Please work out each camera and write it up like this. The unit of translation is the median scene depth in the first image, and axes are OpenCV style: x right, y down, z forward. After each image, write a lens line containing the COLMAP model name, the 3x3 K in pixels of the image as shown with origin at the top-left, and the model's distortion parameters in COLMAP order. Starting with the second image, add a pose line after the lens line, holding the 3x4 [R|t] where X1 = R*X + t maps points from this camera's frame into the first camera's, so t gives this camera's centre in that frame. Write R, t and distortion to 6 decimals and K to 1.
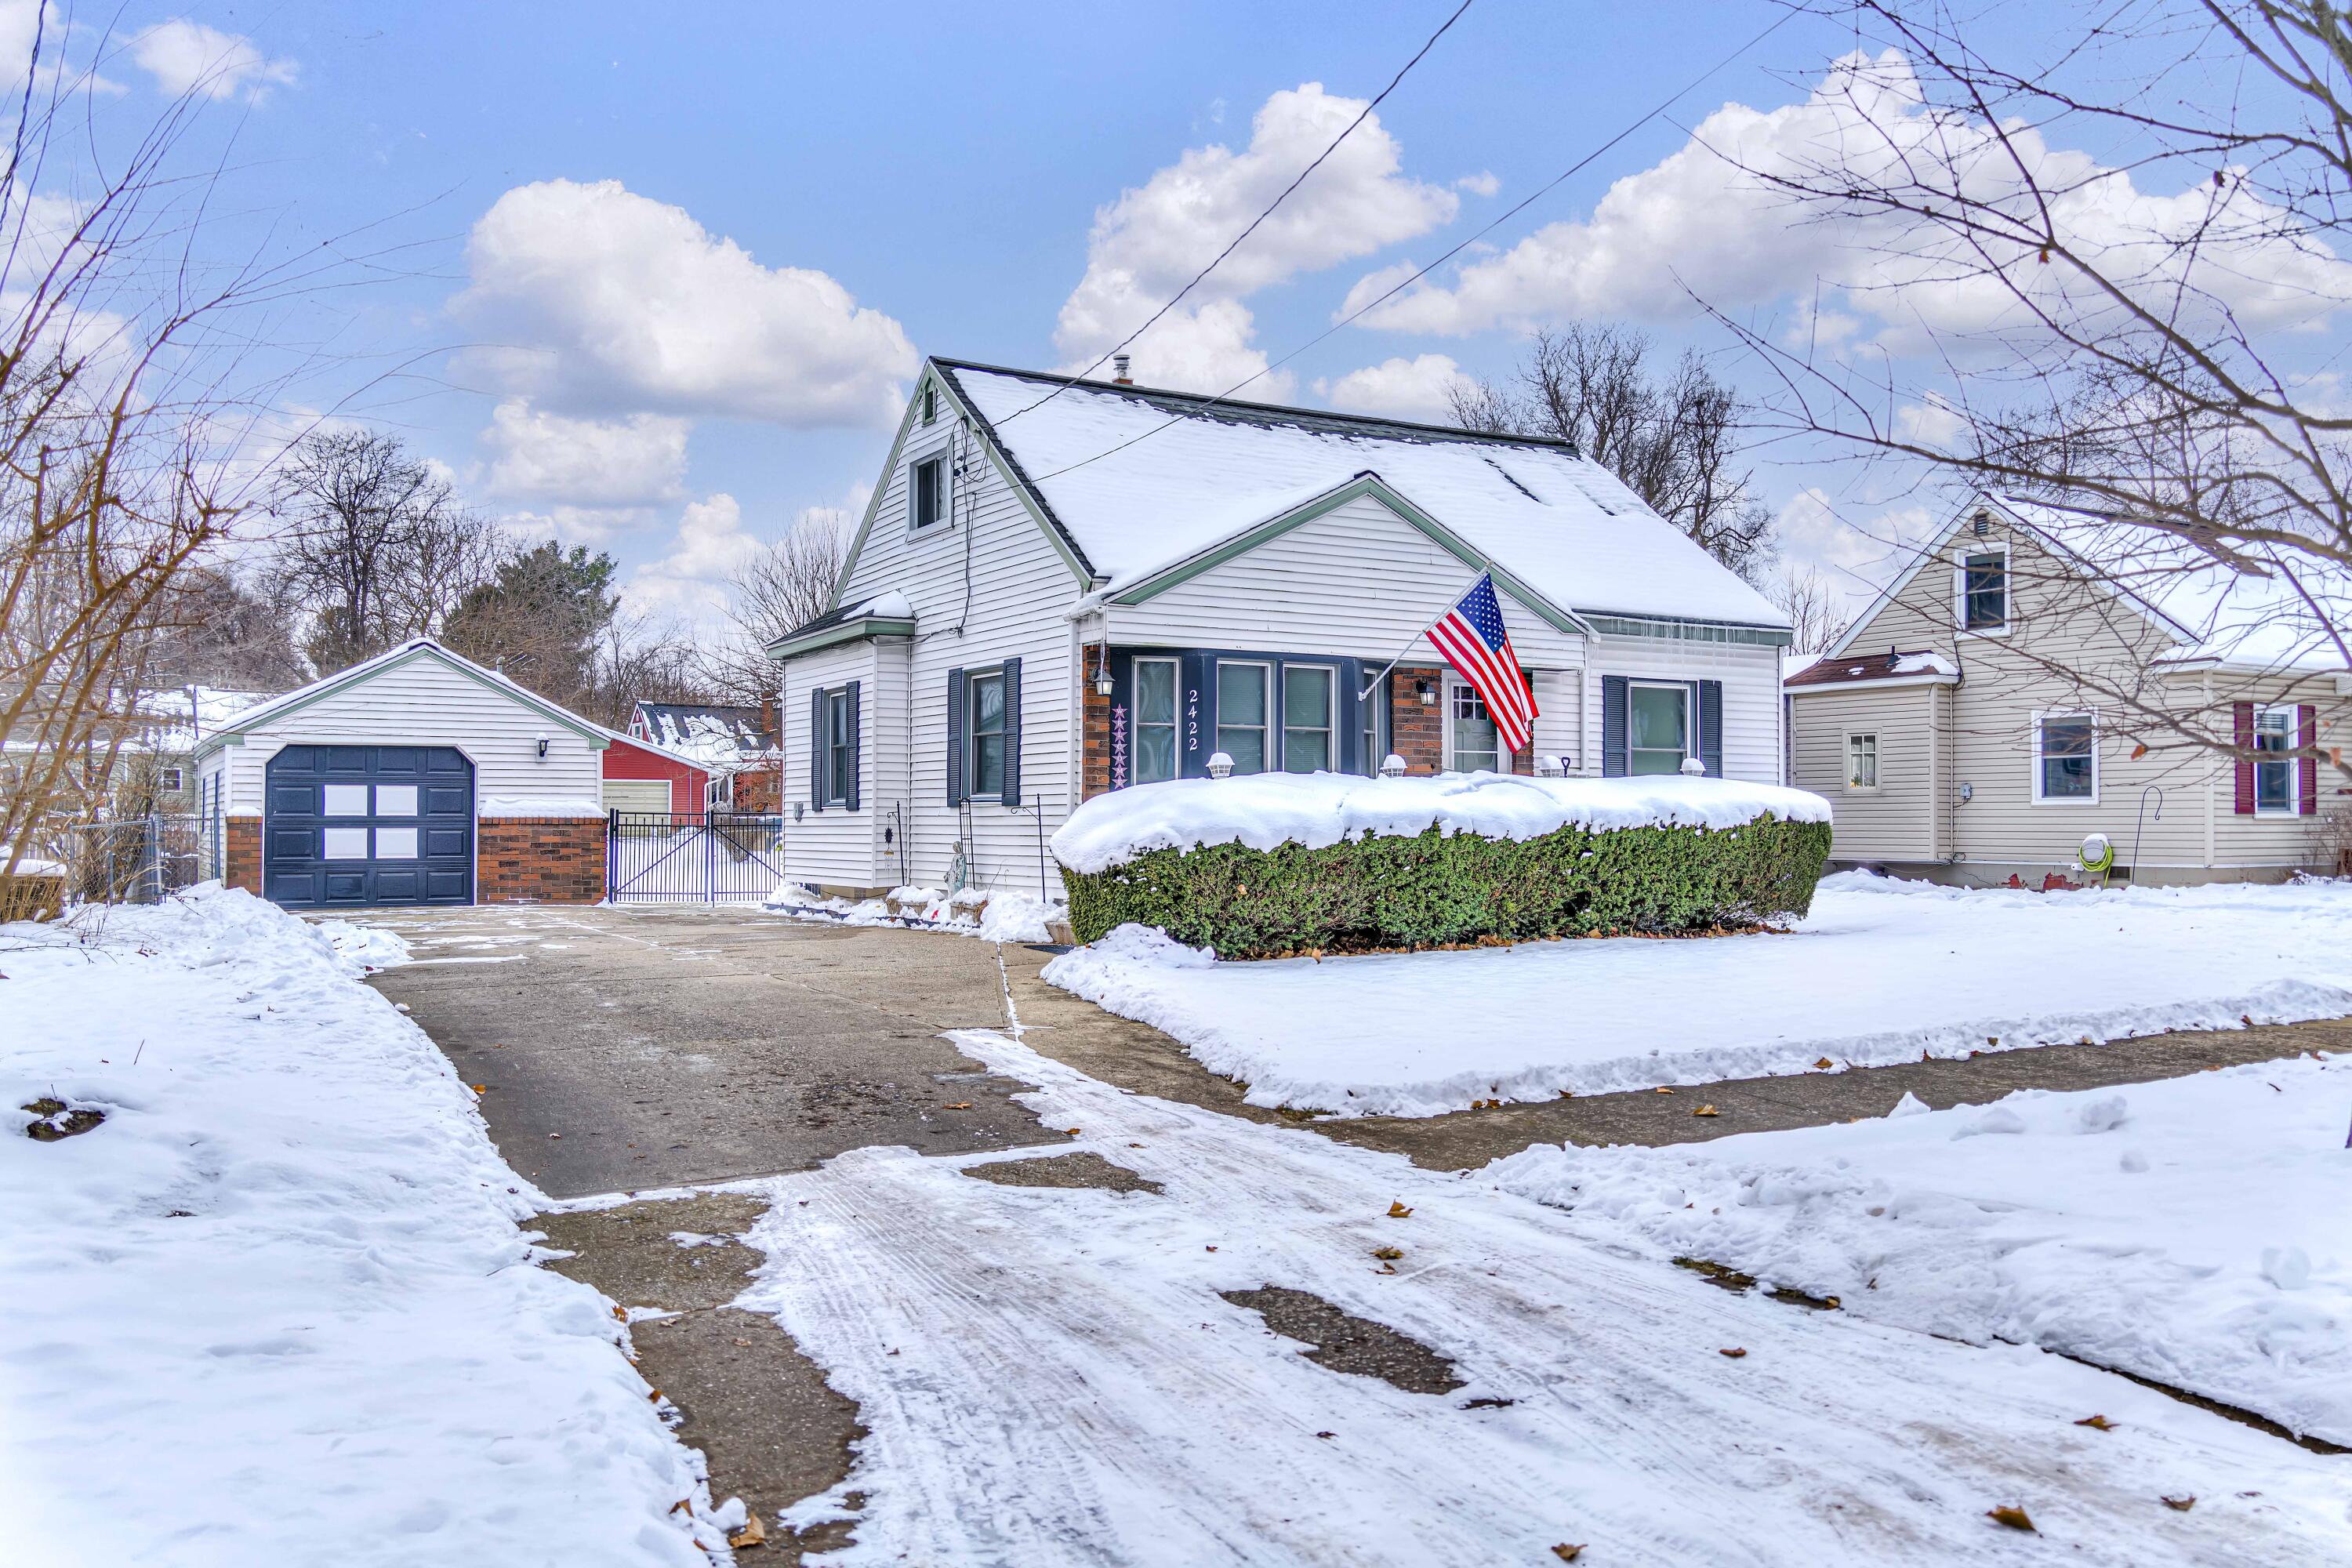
lens RADIAL K [[1911.6, 0, 1175.4], [0, 1911.6, 790.7], [0, 0, 1]] dist [-0.005122, -0.005379]
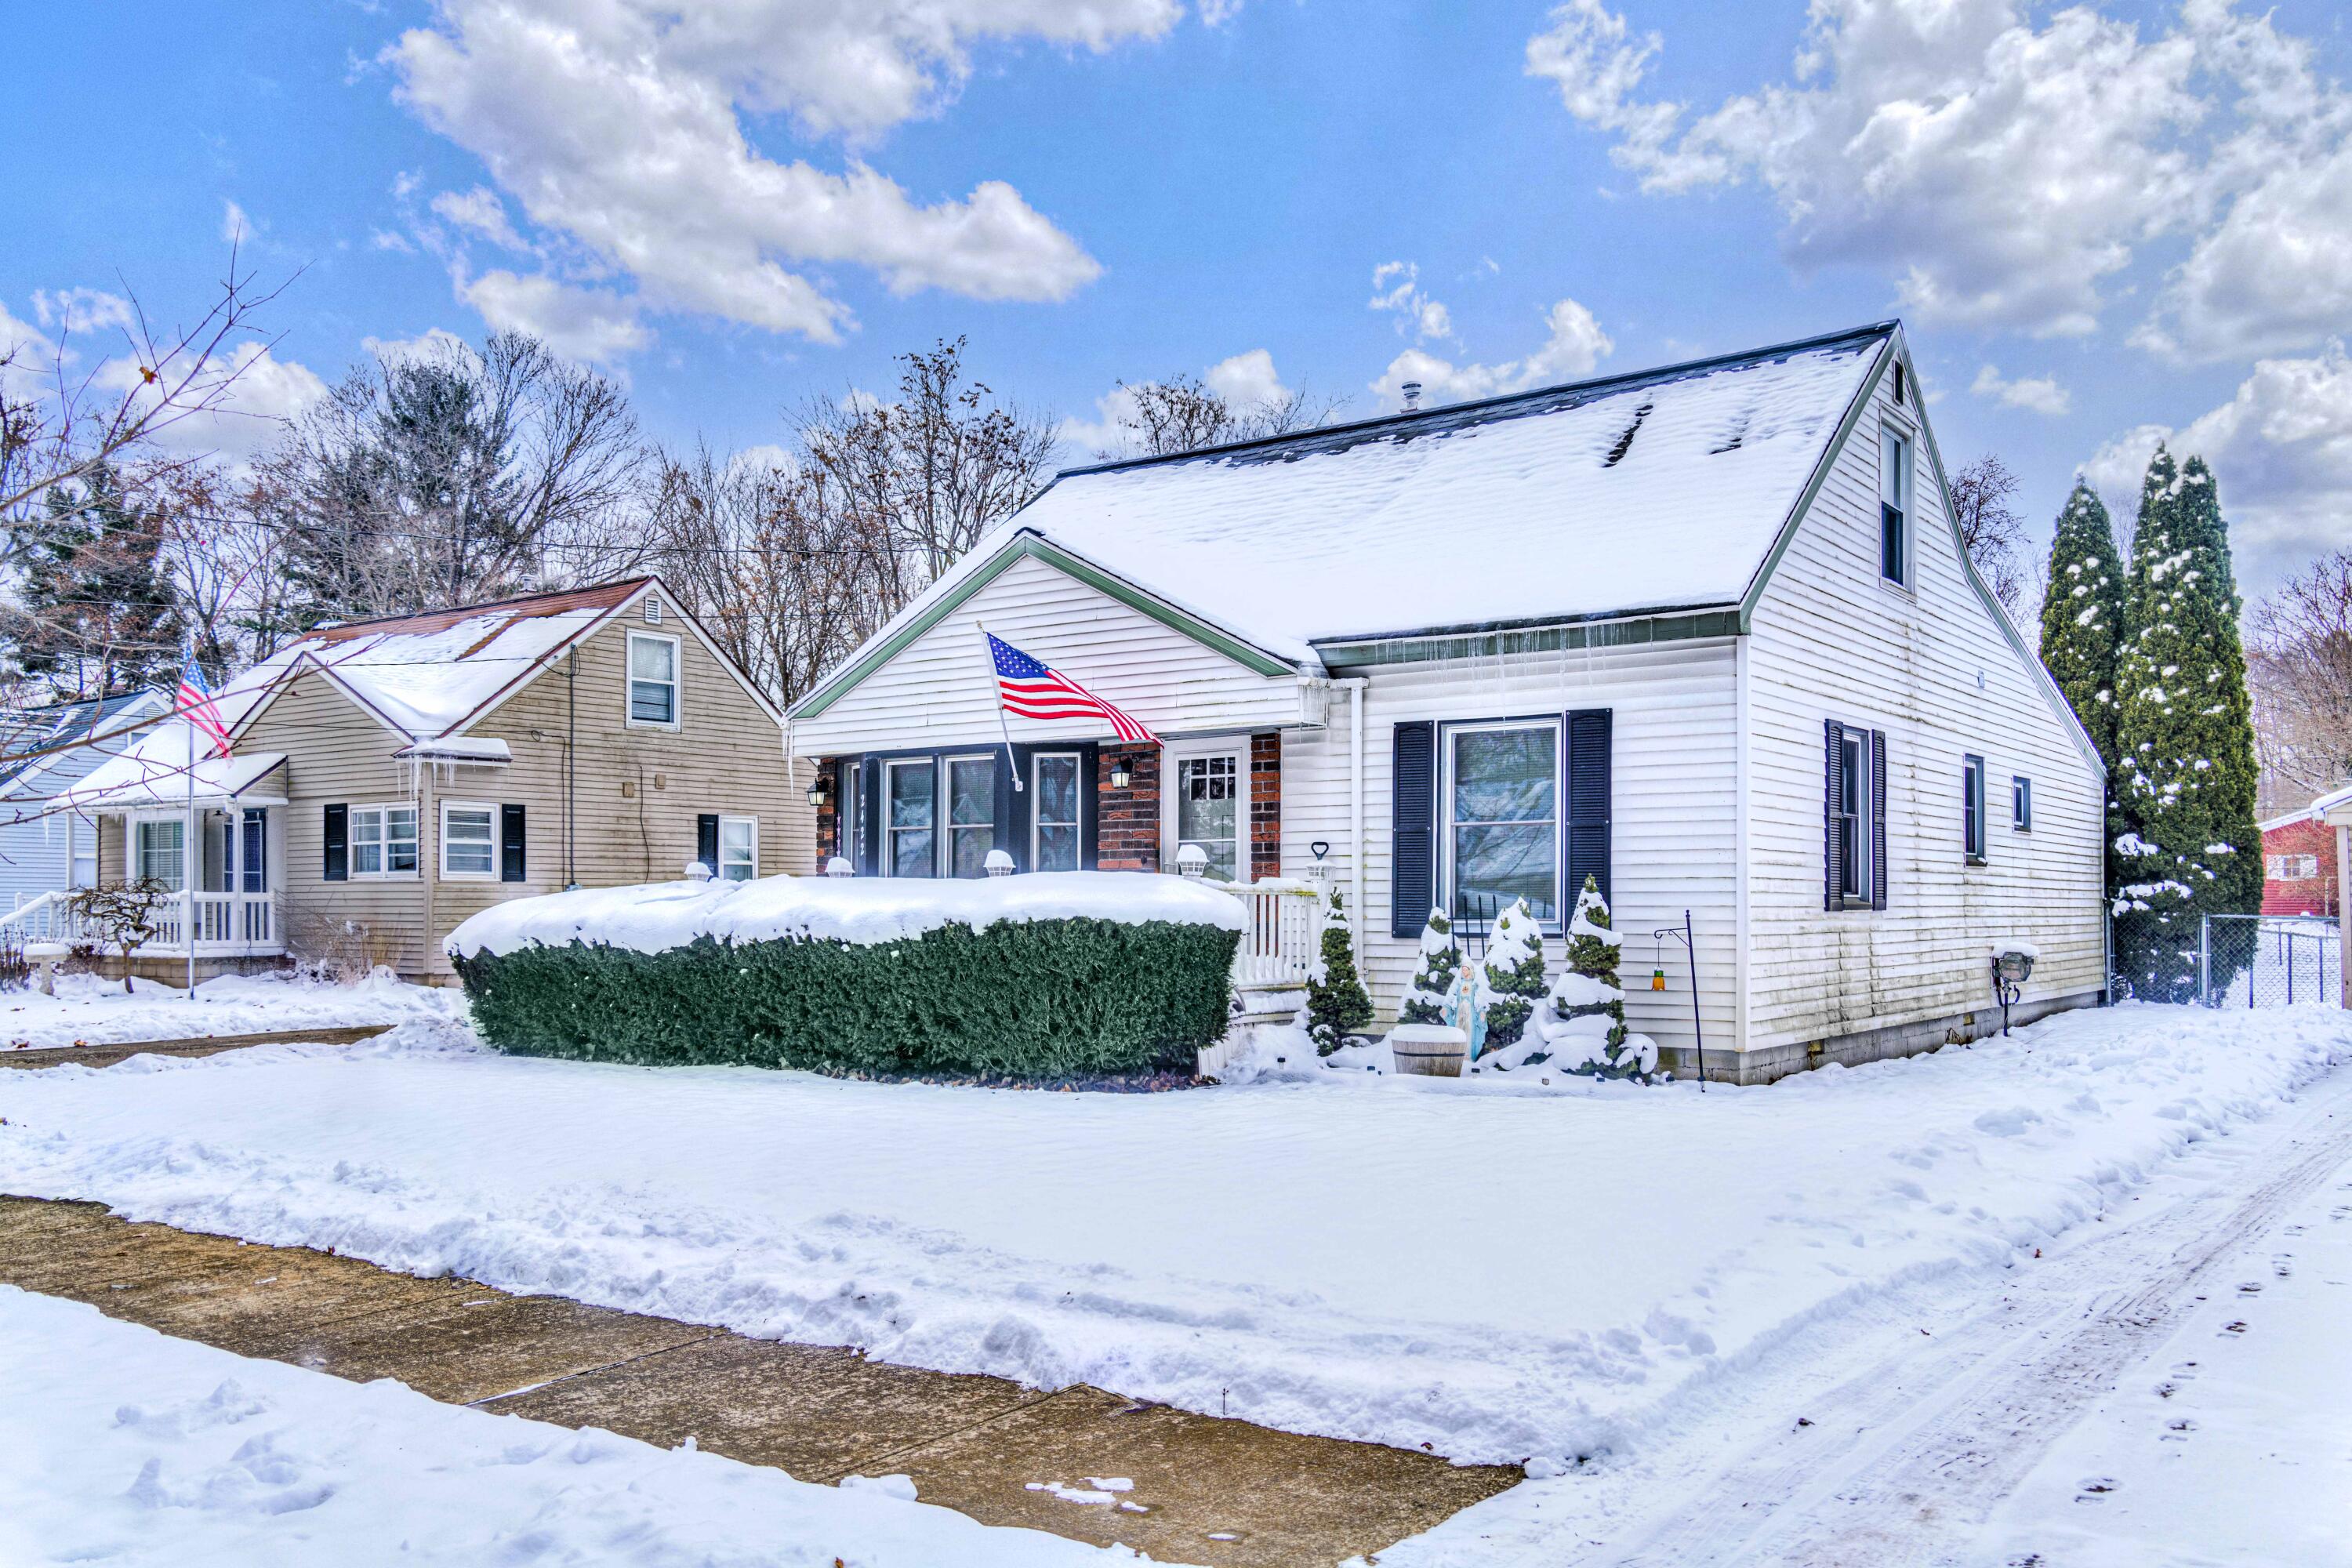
lens RADIAL K [[1911.6, 0, 1175.4], [0, 1911.6, 790.7], [0, 0, 1]] dist [-0.005122, -0.005379]
pose [[0.405321, -0.056631, -0.912419, 0.868789], [0.017236, 0.998375, -0.054309, 0.001666], [0.914012, 0.006286, 0.405638, 0.666669]]
